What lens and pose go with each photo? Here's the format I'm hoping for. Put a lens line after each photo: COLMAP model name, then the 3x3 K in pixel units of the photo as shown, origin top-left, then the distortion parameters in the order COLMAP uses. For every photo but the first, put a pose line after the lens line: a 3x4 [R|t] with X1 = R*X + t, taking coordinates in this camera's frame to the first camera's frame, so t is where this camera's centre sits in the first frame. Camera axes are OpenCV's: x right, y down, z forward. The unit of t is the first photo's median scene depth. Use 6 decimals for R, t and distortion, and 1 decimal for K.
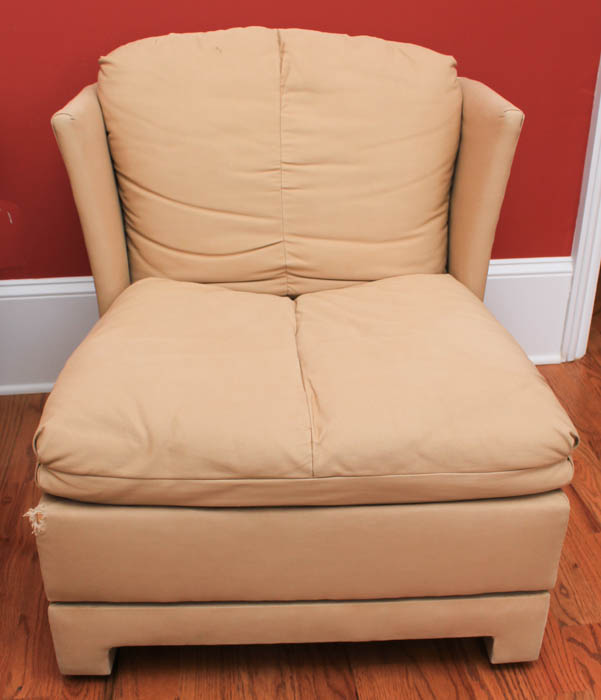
lens RADIAL K [[889.0, 0, 300.5], [0, 889.0, 350.0], [0, 0, 1]] dist [-0.143945, 0.016478]
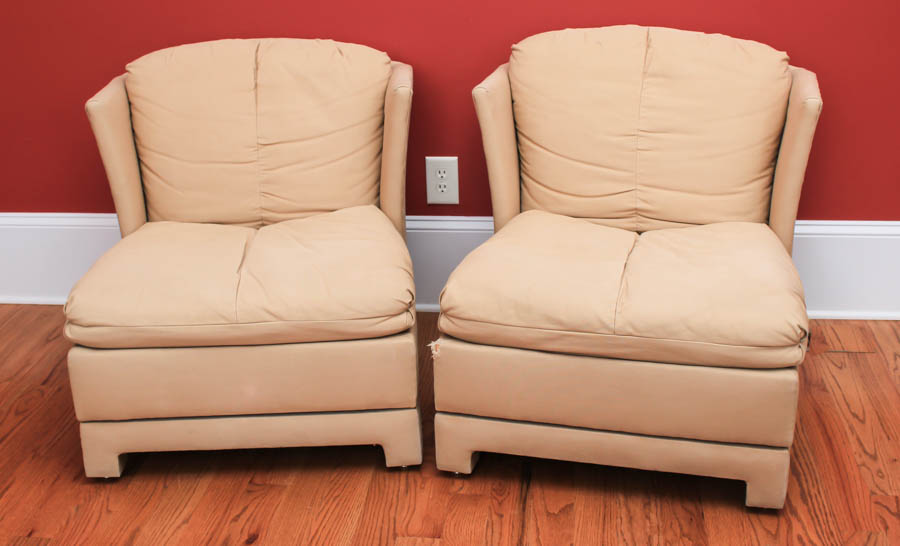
lens RADIAL K [[1042.6, 0, 450.0], [0, 1042.6, 273.0], [0, 0, 1]] dist [-0.092608, -0.000988]
pose [[0.954339, 0.082903, -0.286992, 0.171152], [-0.102340, 0.993316, -0.053375, 0.111778], [0.280649, 0.080309, 0.956445, -0.547227]]
